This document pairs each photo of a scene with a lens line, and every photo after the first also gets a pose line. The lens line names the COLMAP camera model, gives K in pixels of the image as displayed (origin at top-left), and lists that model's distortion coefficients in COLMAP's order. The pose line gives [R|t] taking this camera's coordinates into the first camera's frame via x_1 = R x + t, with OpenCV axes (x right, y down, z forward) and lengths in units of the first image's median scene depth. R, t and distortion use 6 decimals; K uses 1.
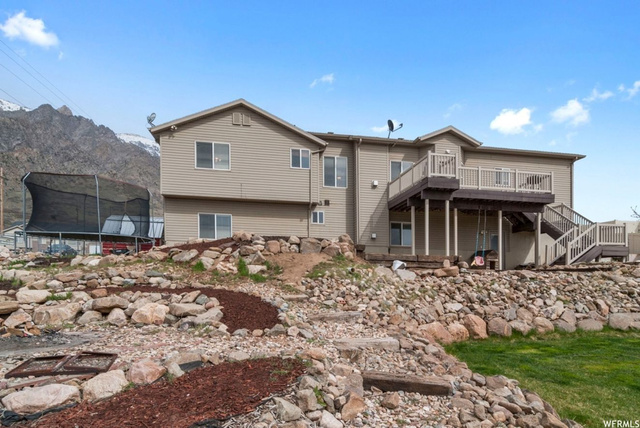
lens RADIAL K [[352.1, 0, 320.3], [0, 352.1, 195.0], [0, 0, 1]] dist [0.005148, 0.000620]
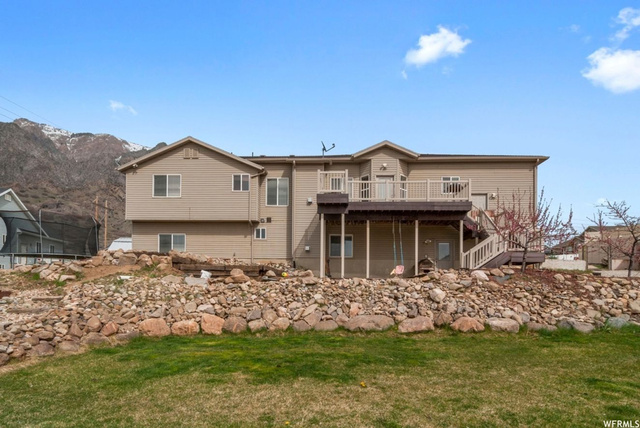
lens RADIAL K [[333.7, 0, 319.0], [0, 333.7, 211.3], [0, 0, 1]] dist [-0.004527, 0.000308]
pose [[0.977397, -0.052078, -0.204897, 0.407438], [0.052536, 0.998614, -0.003207, 0.005946], [0.204780, -0.007630, 0.978778, -0.008410]]
